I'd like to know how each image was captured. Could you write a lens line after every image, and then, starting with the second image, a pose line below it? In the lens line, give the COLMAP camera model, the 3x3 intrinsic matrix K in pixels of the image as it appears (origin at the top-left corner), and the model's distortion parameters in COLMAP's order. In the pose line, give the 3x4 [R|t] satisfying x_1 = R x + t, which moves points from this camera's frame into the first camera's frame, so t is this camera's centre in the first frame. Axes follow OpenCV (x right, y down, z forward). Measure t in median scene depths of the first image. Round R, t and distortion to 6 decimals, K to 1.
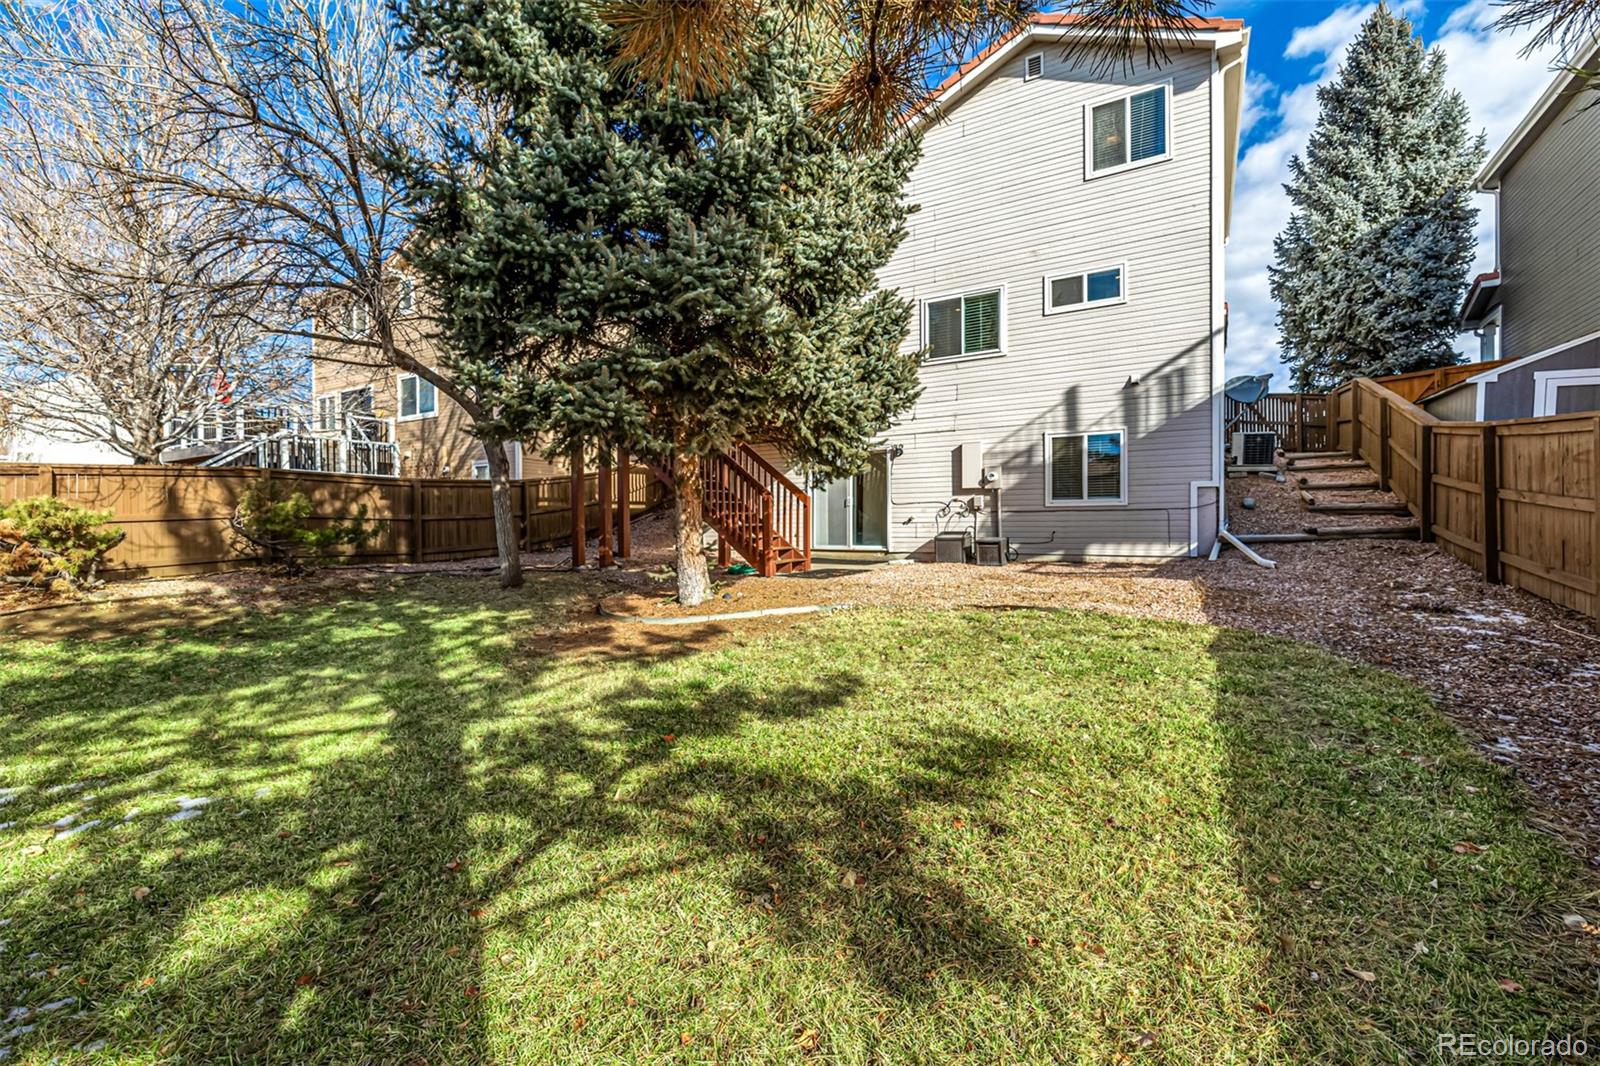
lens RADIAL K [[676.6, 0, 800.1], [0, 676.6, 527.7], [0, 0, 1]] dist [0.002242, -0.001298]
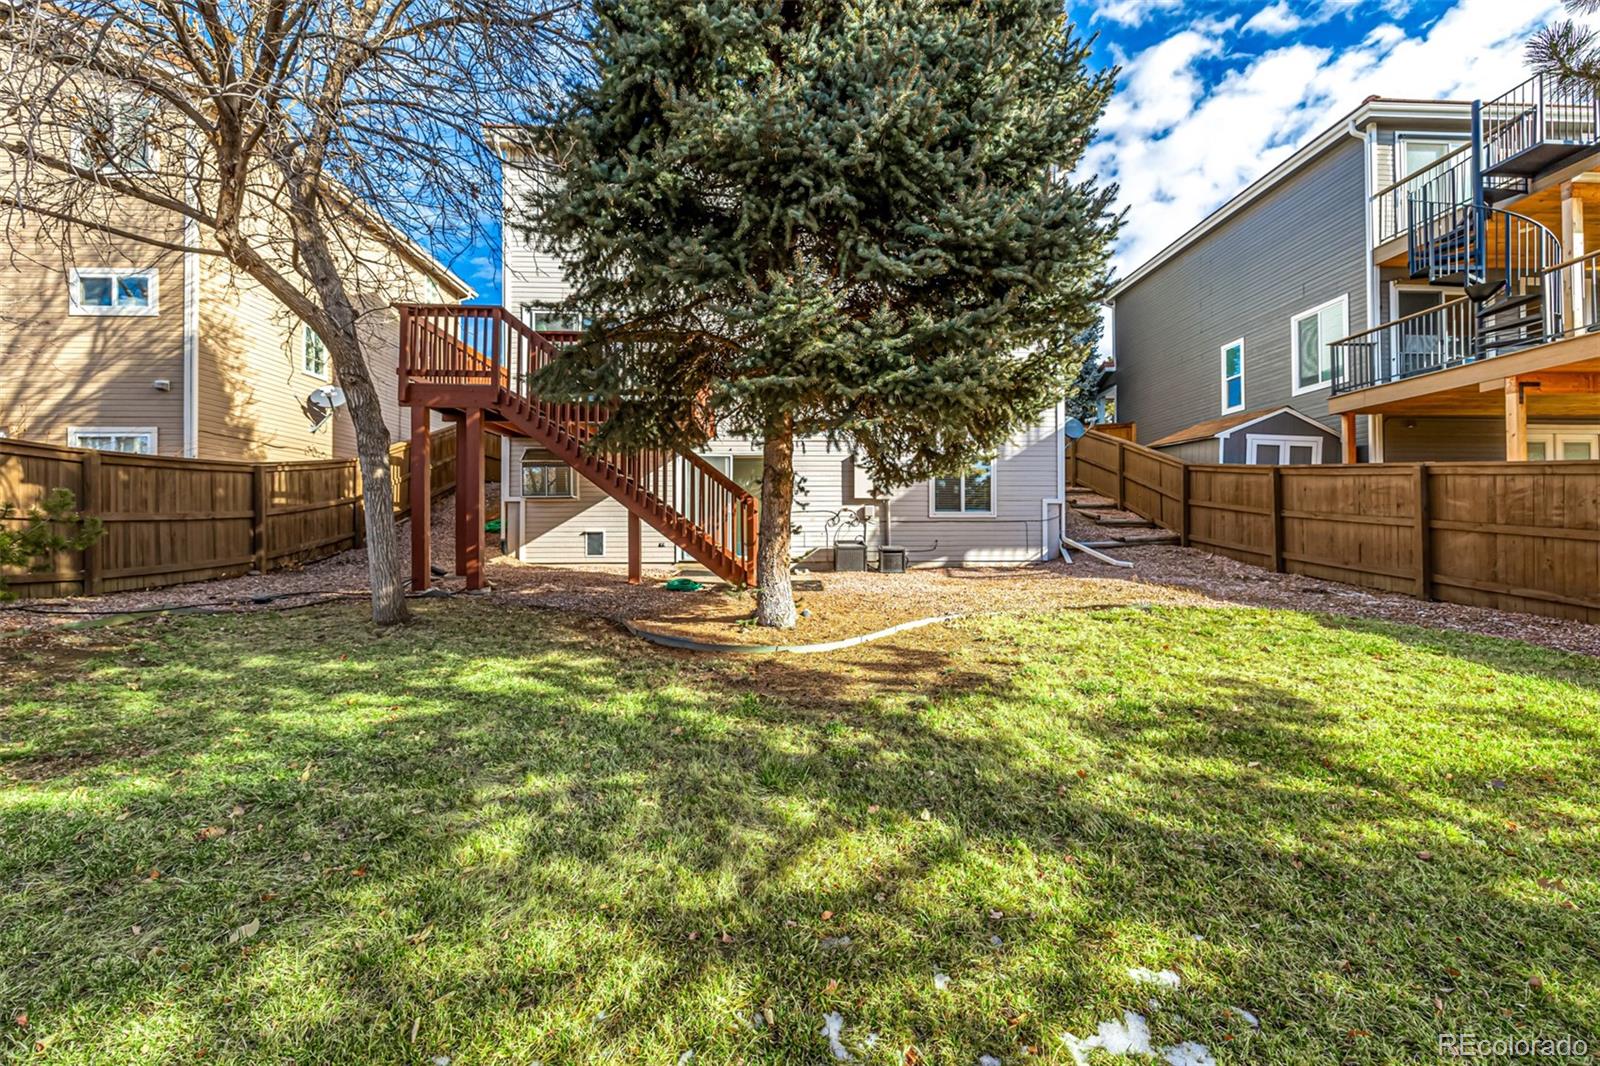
lens RADIAL K [[676.6, 0, 798.8], [0, 676.6, 529.2], [0, 0, 1]] dist [0.002242, -0.001298]
pose [[0.836894, 0.008398, 0.547300, -0.424098], [0.000685, 0.999865, -0.016390, 0.005701], [-0.547364, 0.014092, 0.836776, 0.209299]]
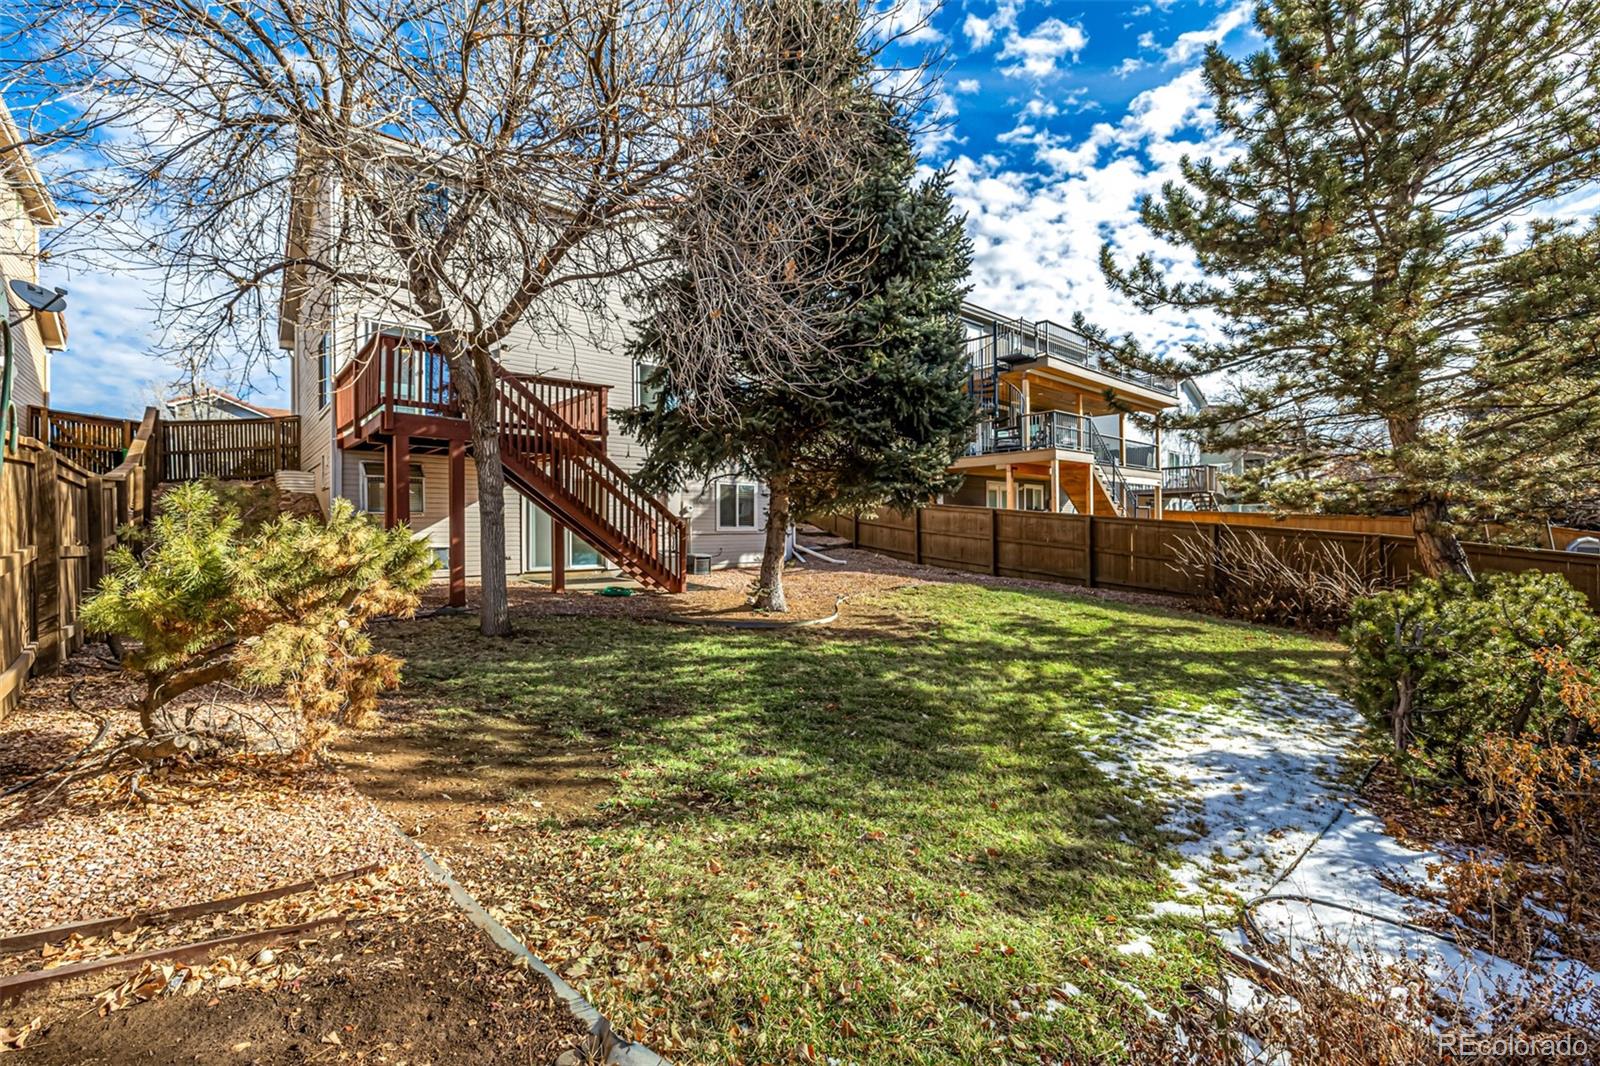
lens RADIAL K [[676.6, 0, 800.7], [0, 676.6, 532.3], [0, 0, 1]] dist [0.002242, -0.001298]
pose [[0.310172, -0.002168, 0.950678, -0.991151], [0.007985, 0.999968, -0.000325, -0.027169], [-0.950647, 0.007692, 0.310180, 0.391011]]
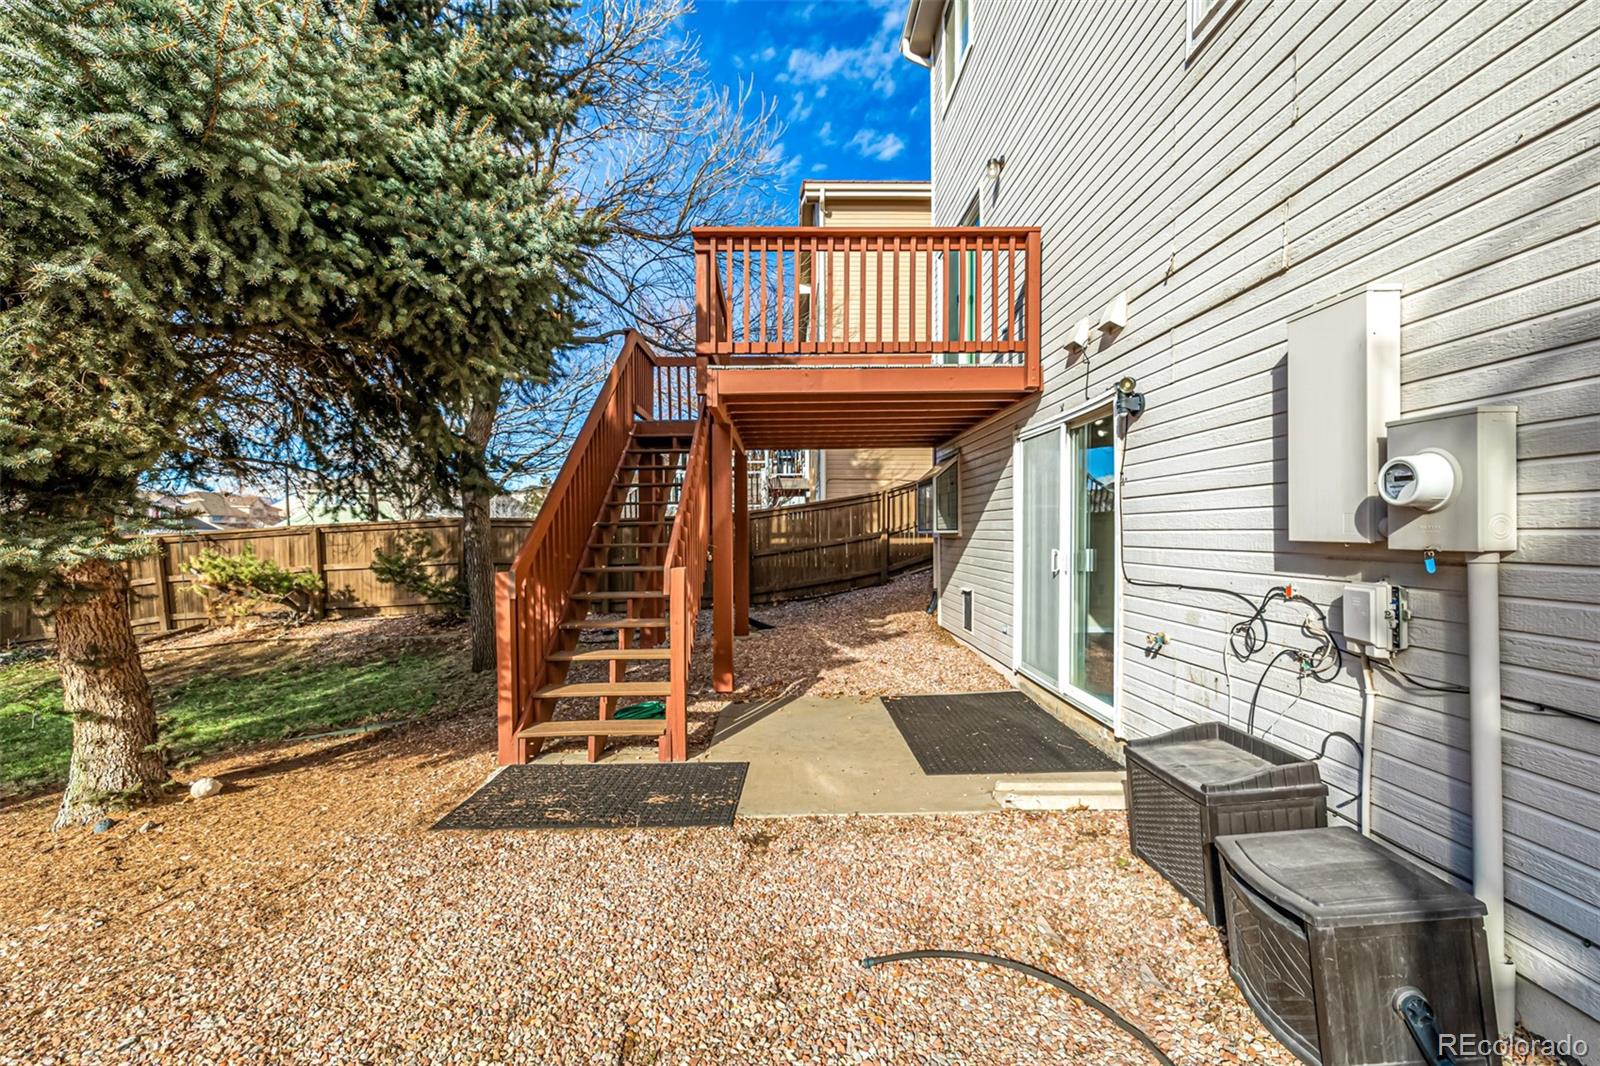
lens RADIAL K [[676.6, 0, 805.0], [0, 676.6, 529.7], [0, 0, 1]] dist [0.002242, -0.001298]
pose [[0.535203, 0.003467, -0.844716, 0.365860], [-0.001699, 0.999994, 0.003027, -0.067630], [0.844722, -0.000185, 0.535206, 0.832438]]
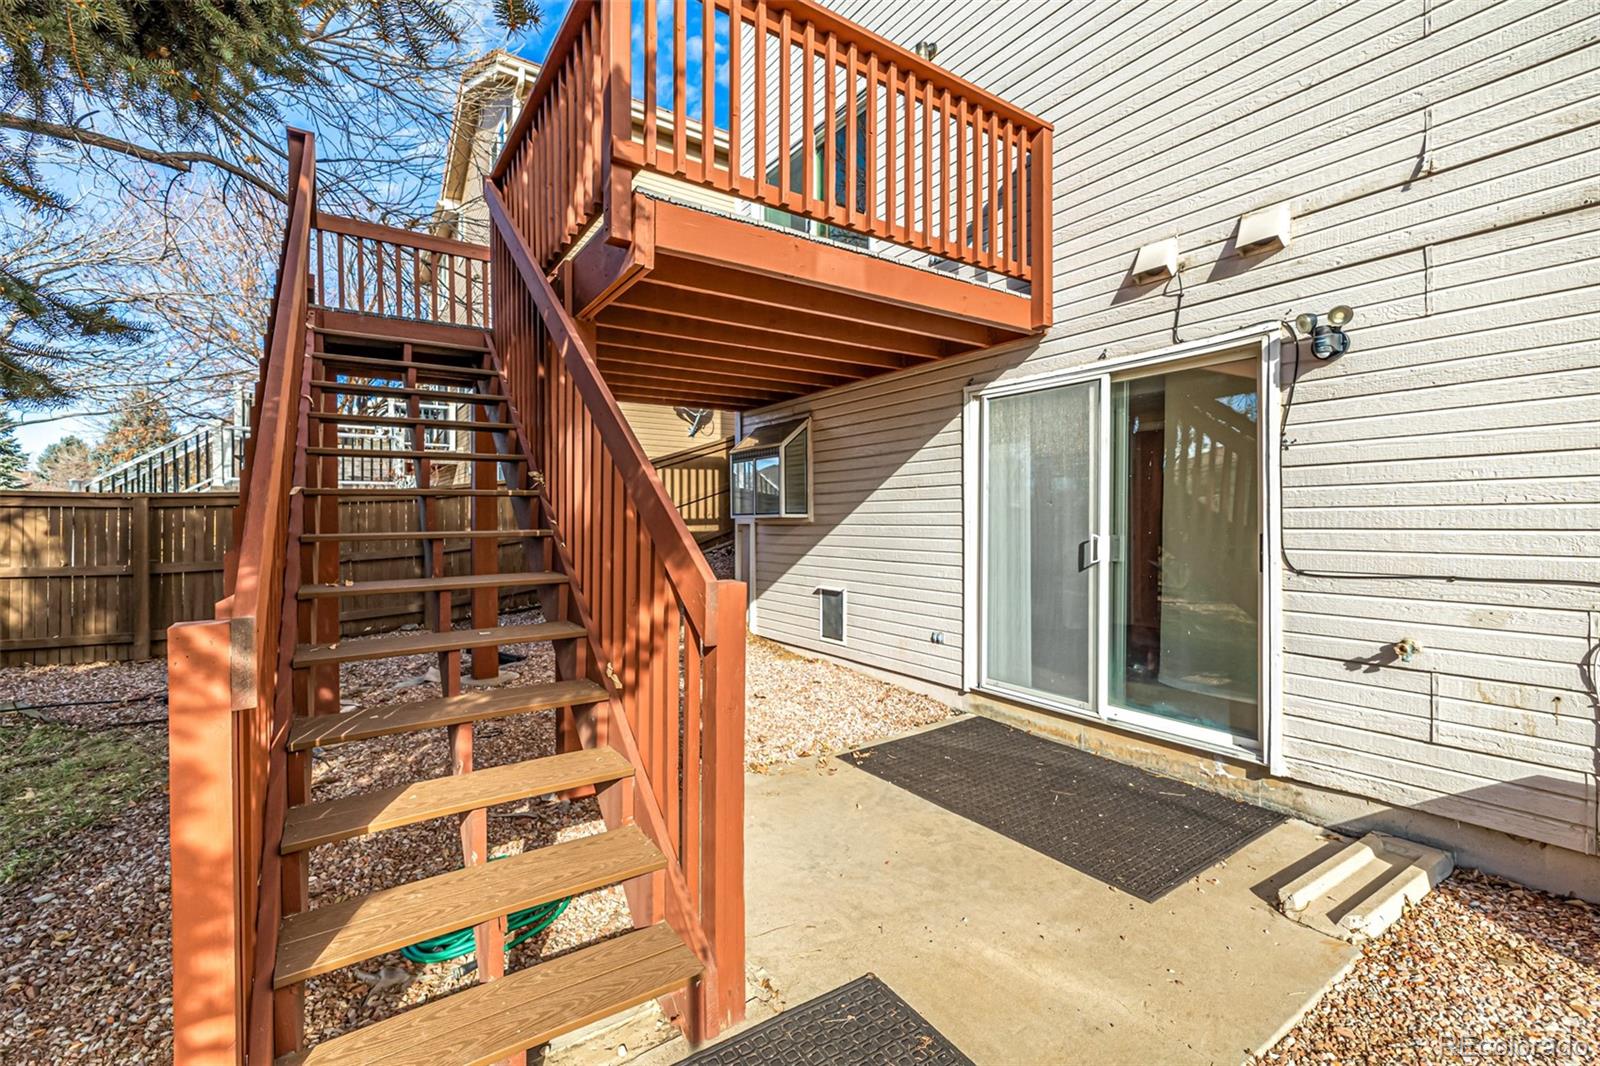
lens RADIAL K [[676.6, 0, 795.4], [0, 676.6, 521.8], [0, 0, 1]] dist [0.002242, -0.001298]
pose [[0.910500, 0.005997, -0.413465, 0.089957], [-0.006587, 0.999978, -0.000003, -0.059571], [0.413456, 0.002726, 0.910520, 0.831237]]
